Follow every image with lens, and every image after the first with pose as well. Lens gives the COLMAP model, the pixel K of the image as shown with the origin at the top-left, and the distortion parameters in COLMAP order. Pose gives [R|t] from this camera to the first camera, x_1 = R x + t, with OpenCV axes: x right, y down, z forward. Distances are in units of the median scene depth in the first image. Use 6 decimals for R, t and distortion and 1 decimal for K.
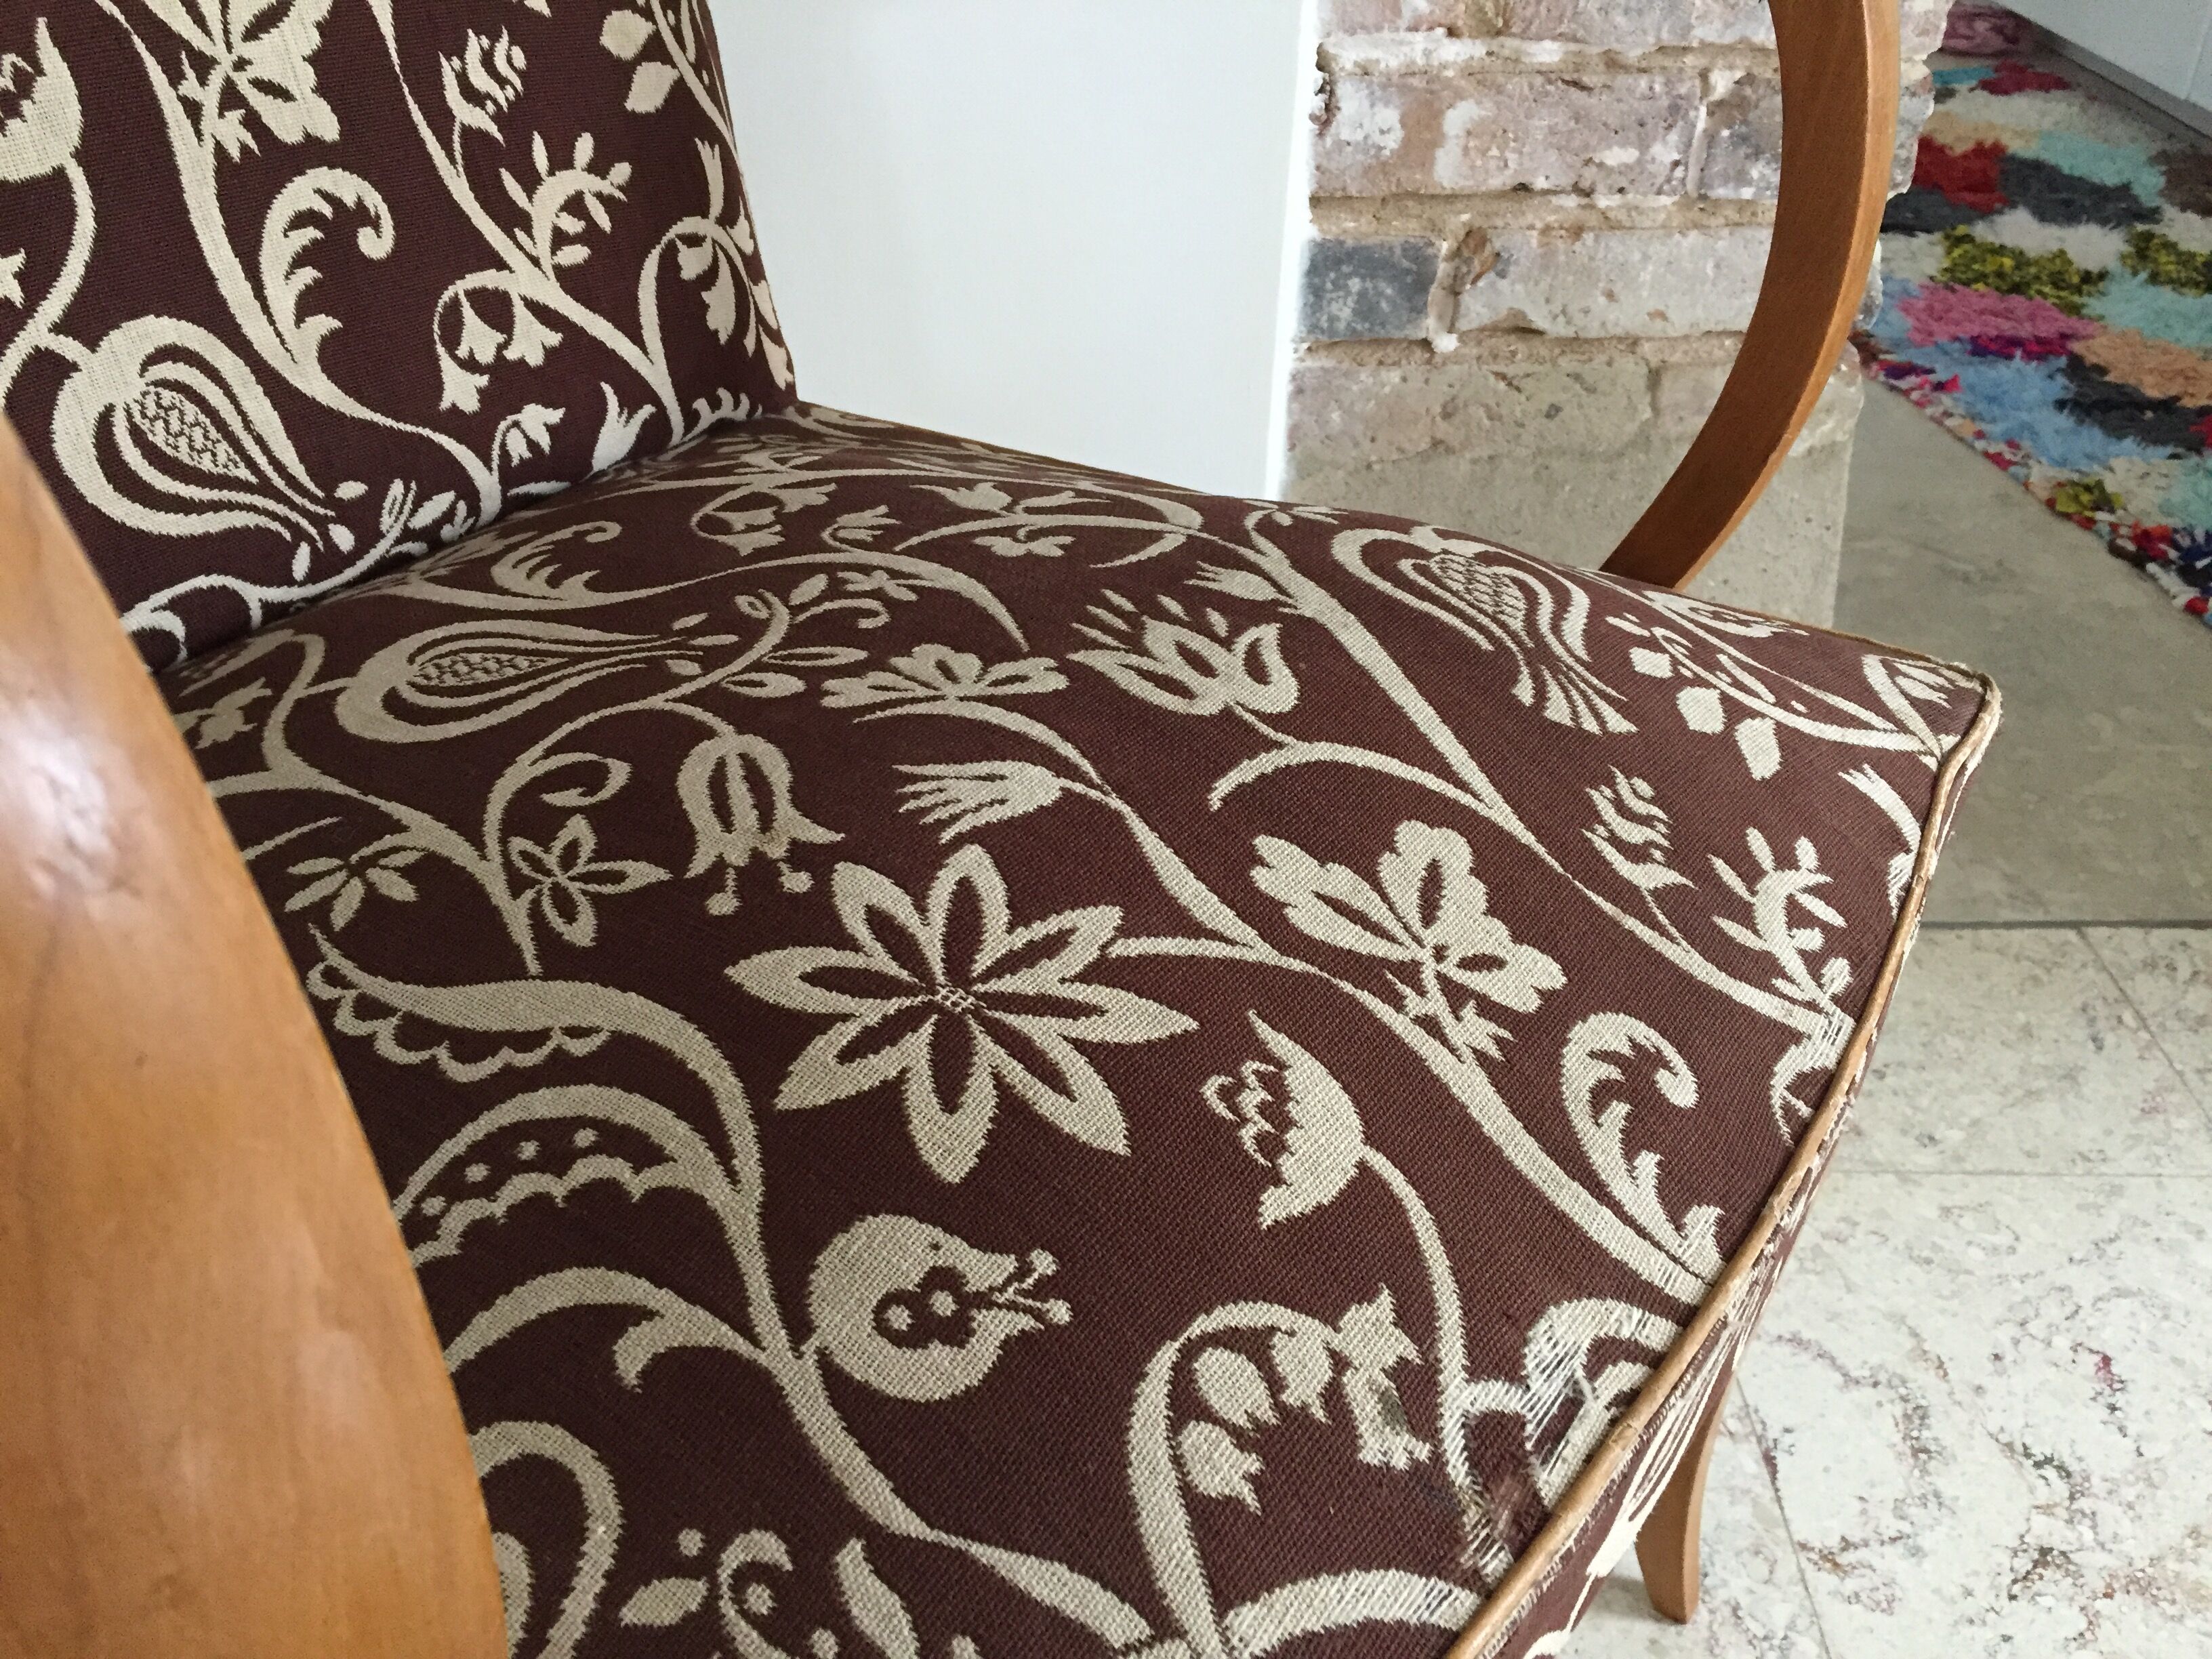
lens RADIAL K [[1915.8, 0, 1119.1], [0, 1915.8, 822.9], [0, 0, 1]] dist [0.079533, -0.116222]
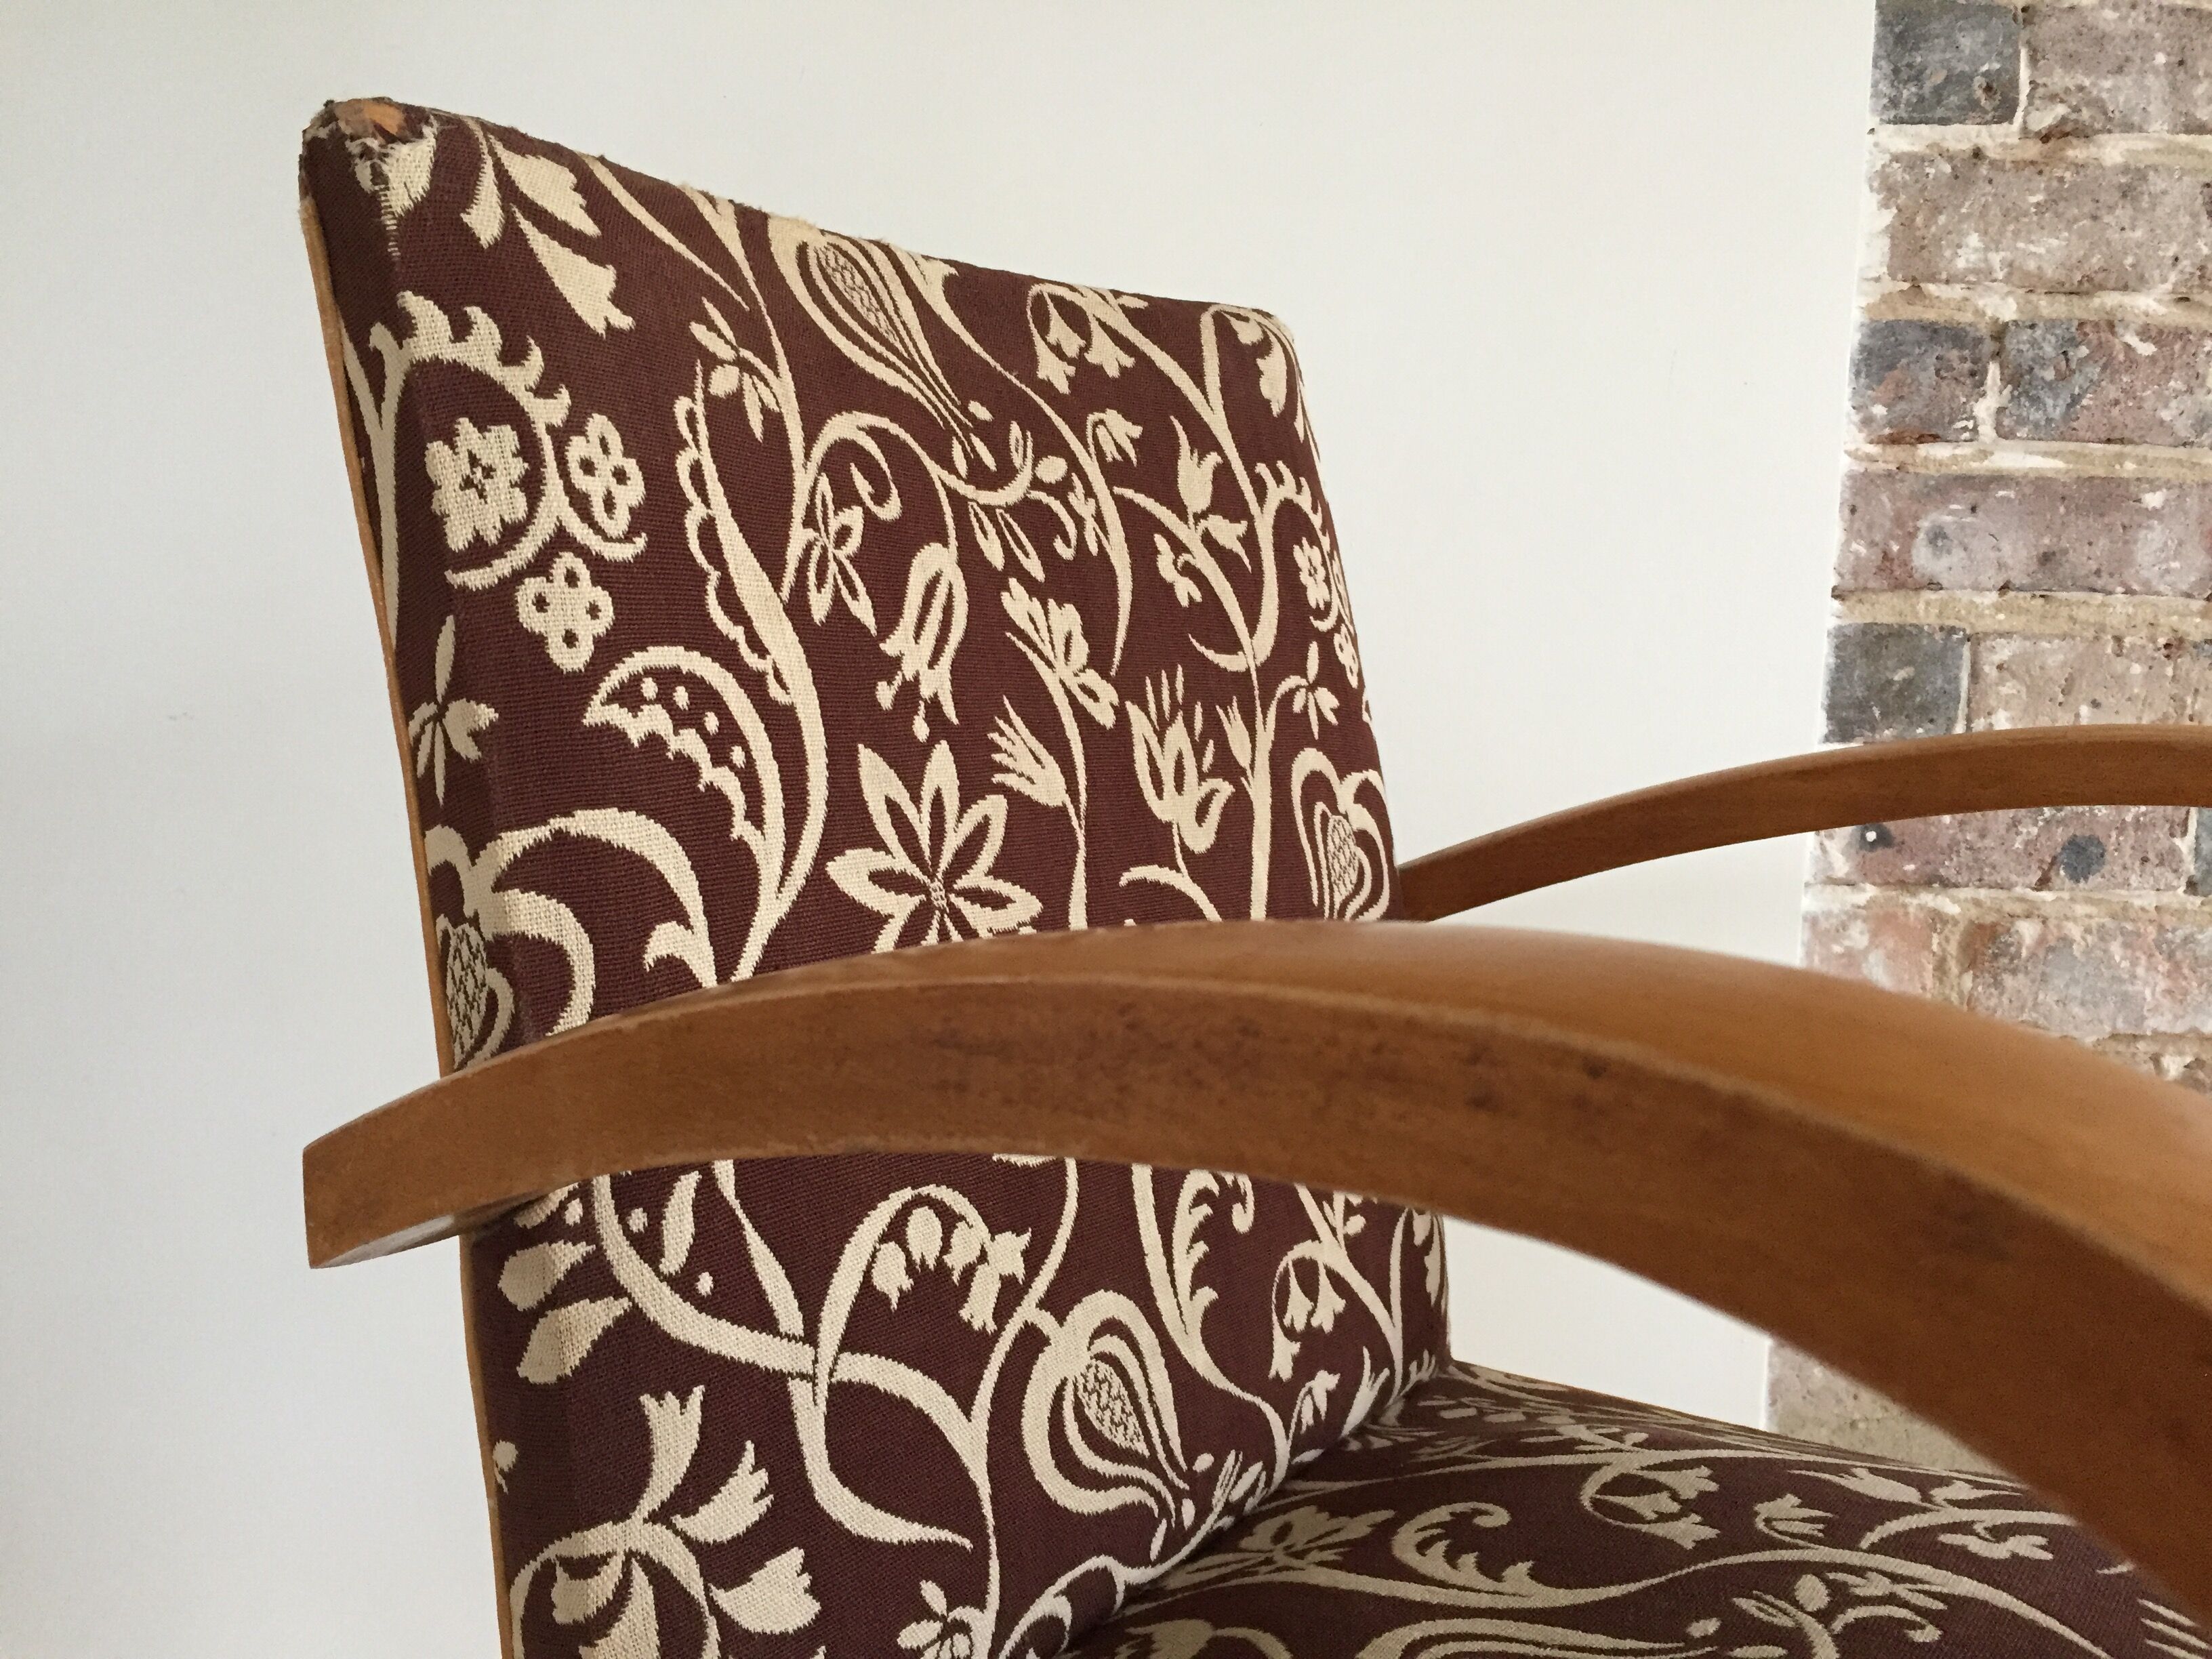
lens RADIAL K [[1915.8, 0, 1119.1], [0, 1915.8, 822.9], [0, 0, 1]] dist [0.079533, -0.116222]
pose [[0.999714, 0.014441, -0.019038, -0.422412], [-0.021428, 0.894372, -0.446810, -0.022074], [0.010575, 0.447090, 0.894426, -0.030548]]
